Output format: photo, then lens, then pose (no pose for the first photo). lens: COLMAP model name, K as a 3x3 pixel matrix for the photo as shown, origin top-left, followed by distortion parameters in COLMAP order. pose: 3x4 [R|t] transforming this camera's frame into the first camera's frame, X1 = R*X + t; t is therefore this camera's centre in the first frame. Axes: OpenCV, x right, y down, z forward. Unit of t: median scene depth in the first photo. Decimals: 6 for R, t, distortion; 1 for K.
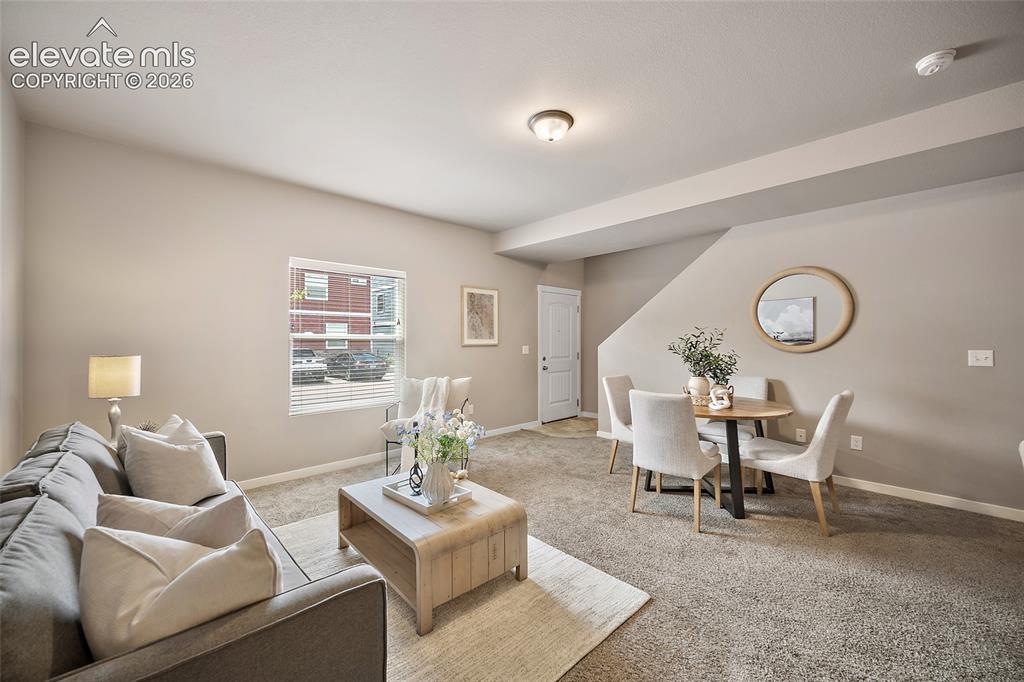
lens RADIAL K [[402.2, 0, 513.5], [0, 402.2, 342.4], [0, 0, 1]] dist [-0.000166, 0.000259]
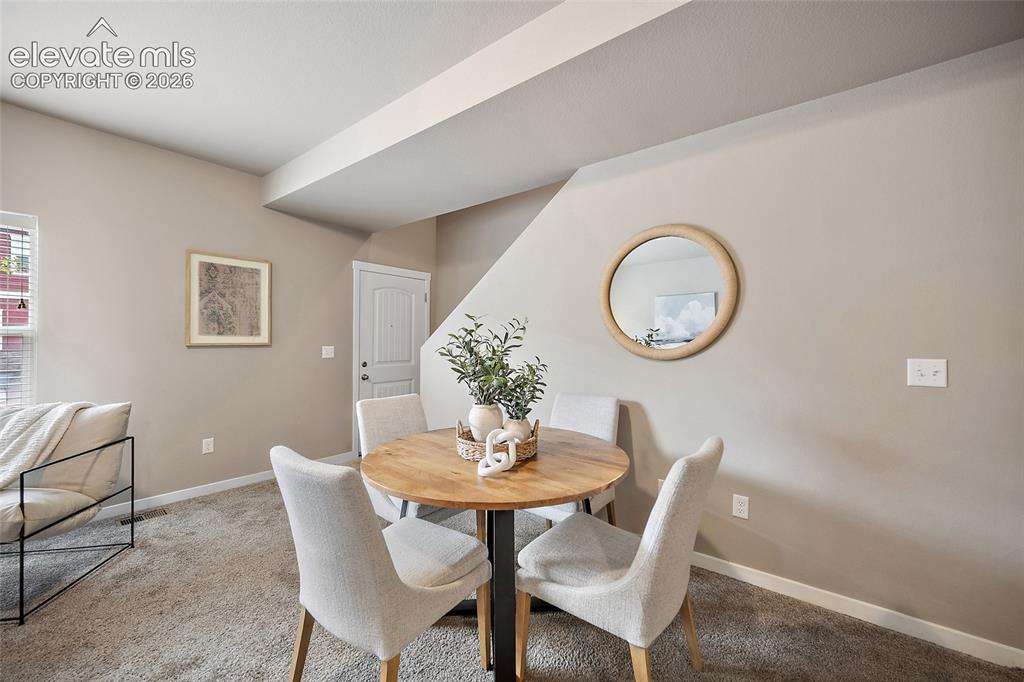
lens RADIAL K [[402.2, 0, 513.6], [0, 402.2, 341.9], [0, 0, 1]] dist [-0.000166, 0.000259]
pose [[0.989520, 0.006253, 0.144260, 0.373181], [-0.006258, 0.999980, -0.000419, -0.000783], [-0.144260, -0.000488, 0.989540, 0.391670]]
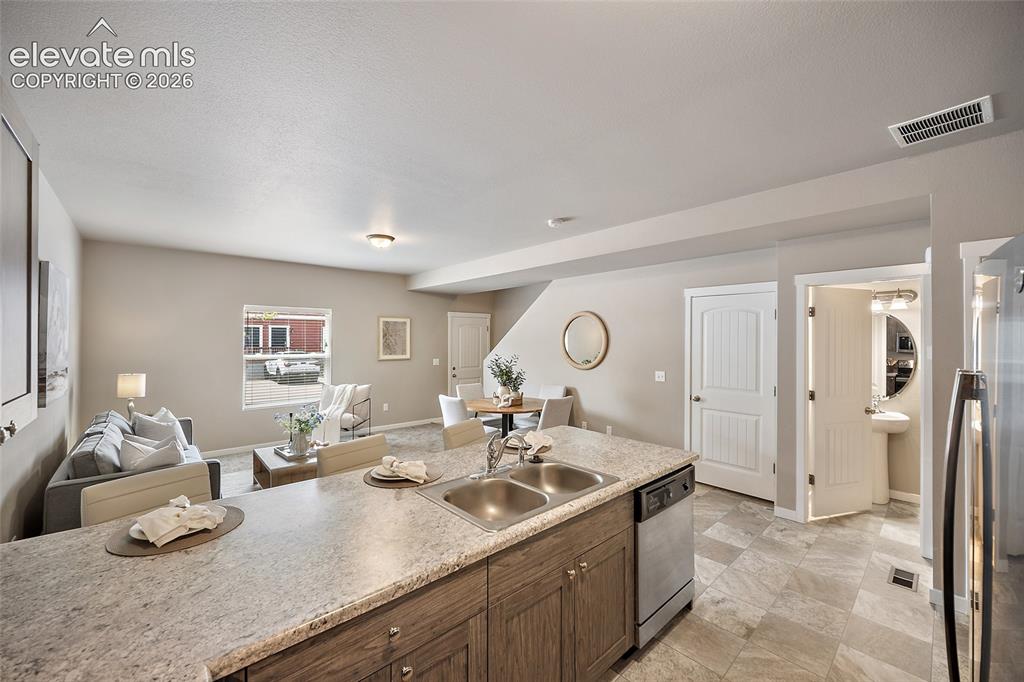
lens RADIAL K [[402.2, 0, 510.4], [0, 402.2, 337.7], [0, 0, 1]] dist [-0.000166, 0.000259]
pose [[0.999397, 0.001859, -0.034669, 0.479958], [-0.002172, 0.999957, -0.008984, -0.074423], [0.034651, 0.009054, 0.999358, -0.465232]]
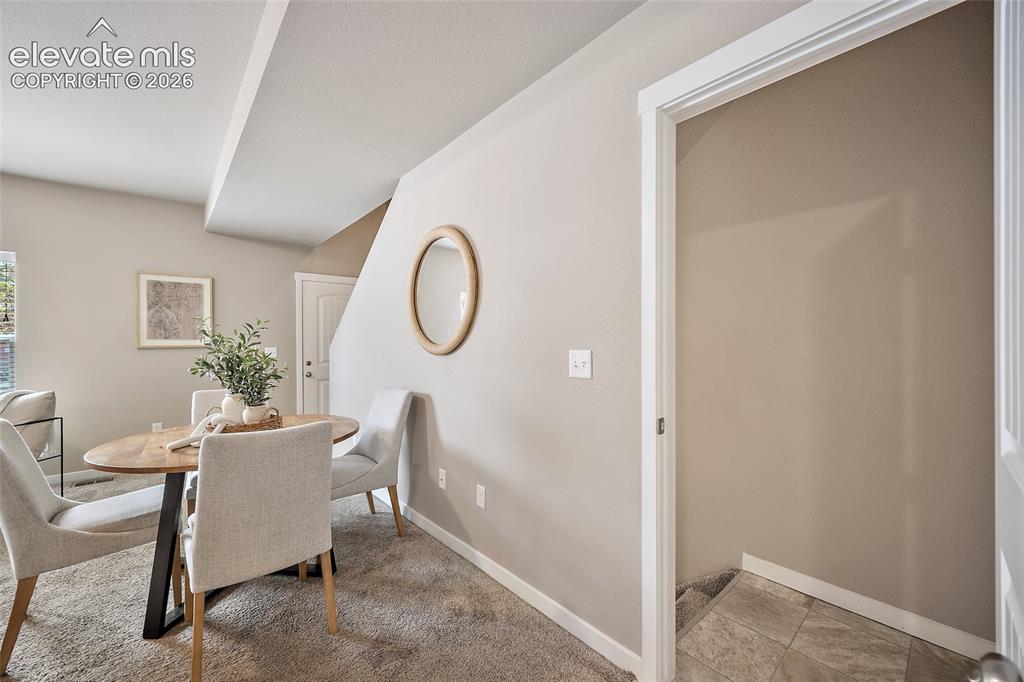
lens RADIAL K [[402.2, 0, 512.5], [0, 402.2, 341.9], [0, 0, 1]] dist [-0.000166, 0.000259]
pose [[0.998454, -0.009324, -0.054801, 0.842020], [0.009127, 0.999951, -0.003844, 0.007615], [0.054834, 0.003337, 0.998490, 0.328274]]
